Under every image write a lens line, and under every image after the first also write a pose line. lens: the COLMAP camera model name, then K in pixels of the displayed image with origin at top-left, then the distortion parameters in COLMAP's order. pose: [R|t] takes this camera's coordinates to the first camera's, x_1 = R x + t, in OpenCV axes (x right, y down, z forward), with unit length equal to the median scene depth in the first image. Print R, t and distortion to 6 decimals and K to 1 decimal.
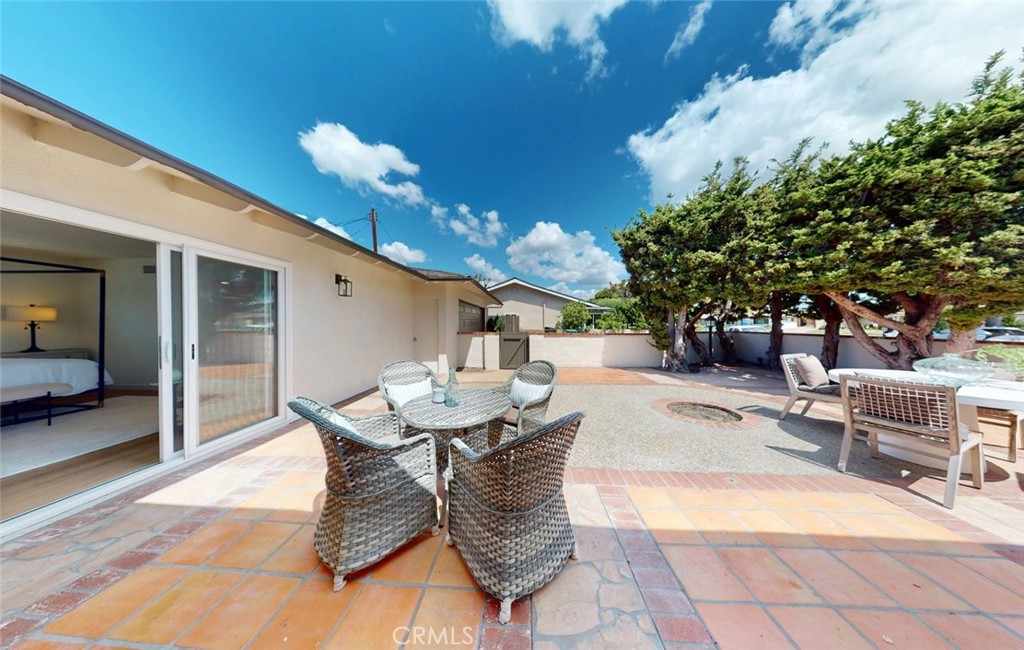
lens RADIAL K [[318.2, 0, 509.4], [0, 318.2, 324.4], [0, 0, 1]] dist [-0.004735, 0.000194]
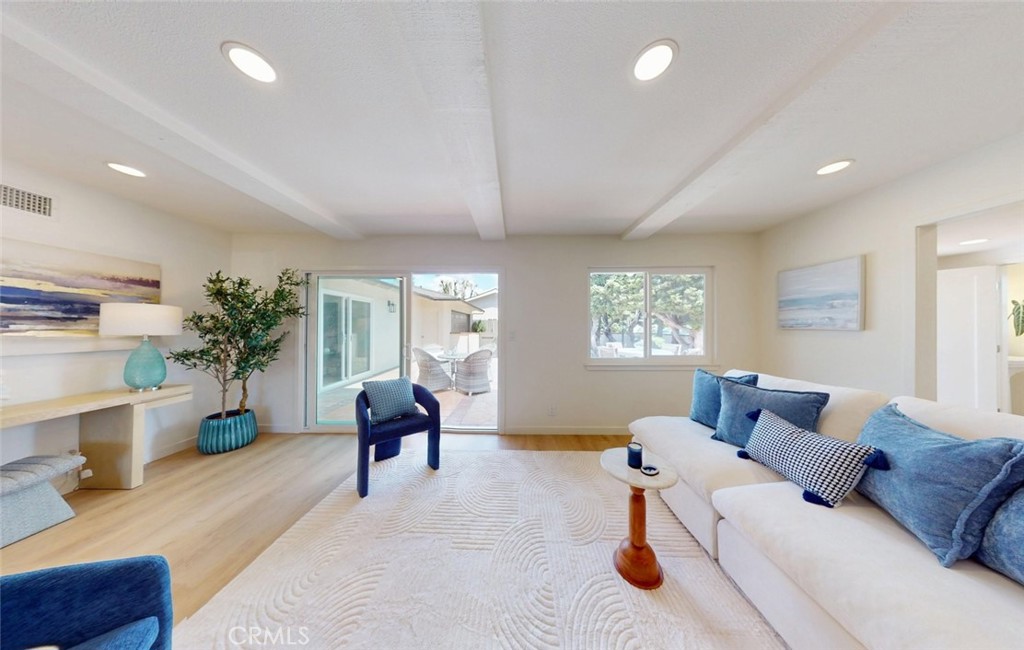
lens RADIAL K [[318.2, 0, 513.9], [0, 318.2, 326.2], [0, 0, 1]] dist [-0.004735, 0.000194]
pose [[0.998572, 0.003526, 0.053305, 0.082996], [-0.003549, 0.999994, 0.000339, -0.009970], [-0.053303, -0.000528, 0.998578, -0.794932]]
